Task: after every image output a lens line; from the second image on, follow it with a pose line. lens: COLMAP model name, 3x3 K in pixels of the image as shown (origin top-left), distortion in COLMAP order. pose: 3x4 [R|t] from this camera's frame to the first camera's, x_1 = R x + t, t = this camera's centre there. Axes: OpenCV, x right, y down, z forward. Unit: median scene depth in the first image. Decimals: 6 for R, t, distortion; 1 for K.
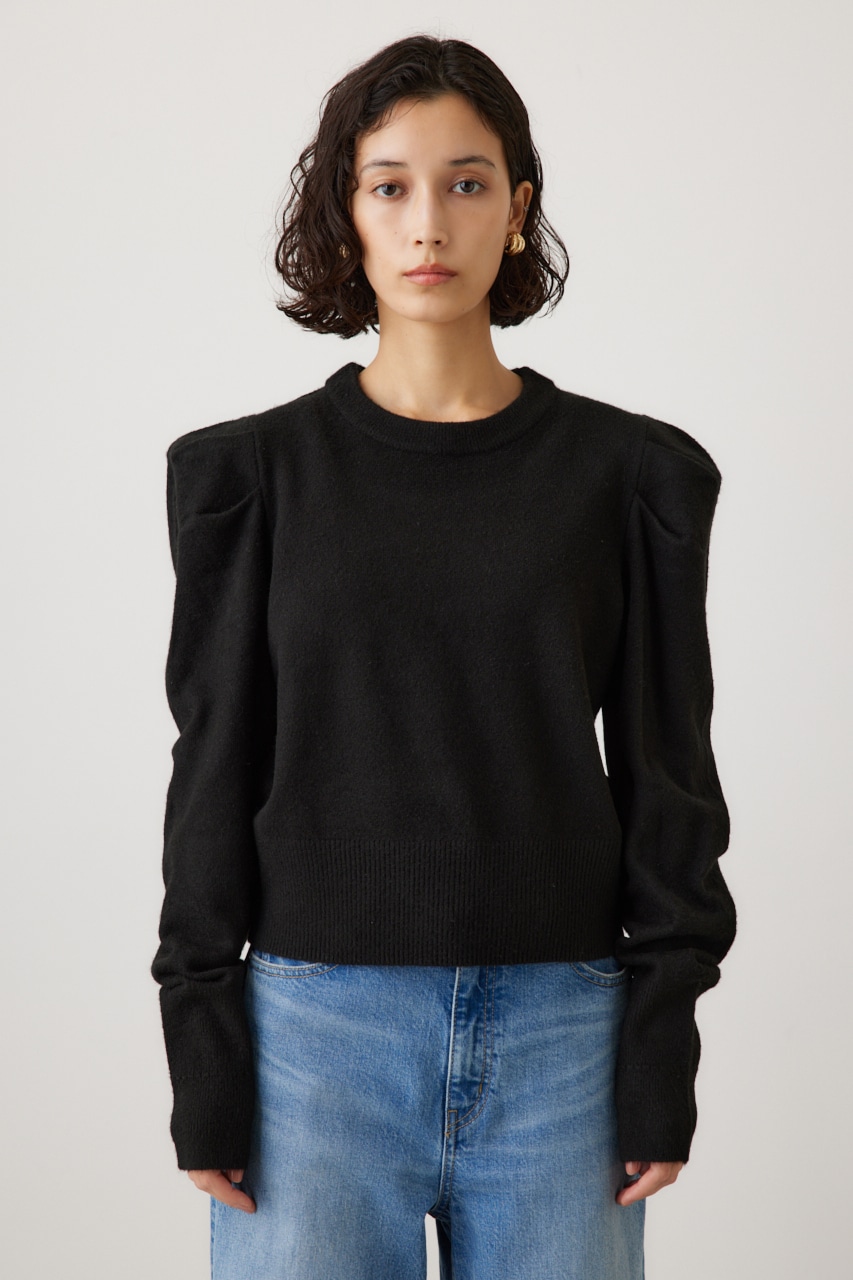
lens RADIAL K [[2896.1, 0, 426.5], [0, 2896.1, 640.0], [0, 0, 1]] dist [0.475252, 0.425656]
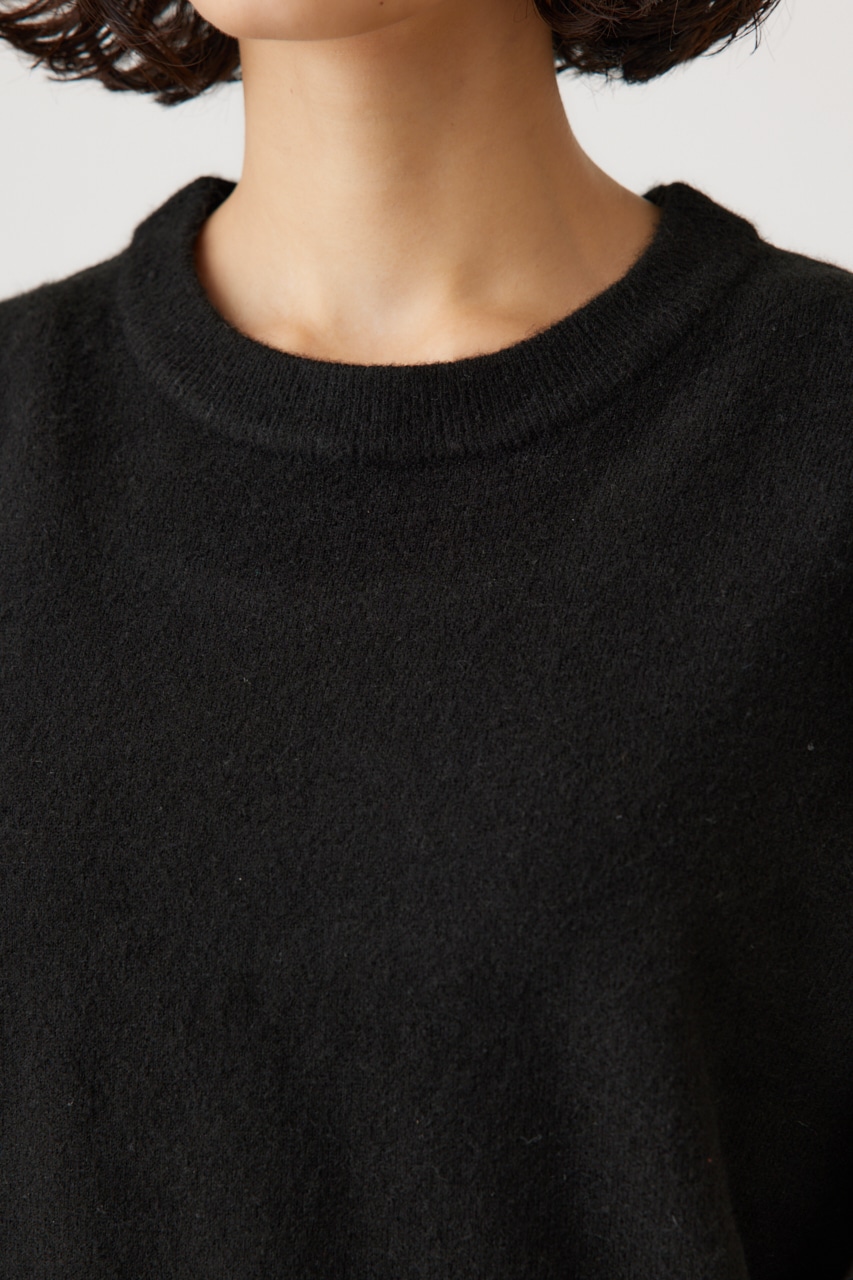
lens RADIAL K [[2896.1, 0, 426.5], [0, 2896.1, 640.0], [0, 0, 1]] dist [0.475252, 0.425656]
pose [[0.942641, 0.043499, -0.330962, 0.129486], [-0.004191, 0.992937, 0.118565, -0.085678], [0.333782, -0.110377, 0.936166, 0.698377]]
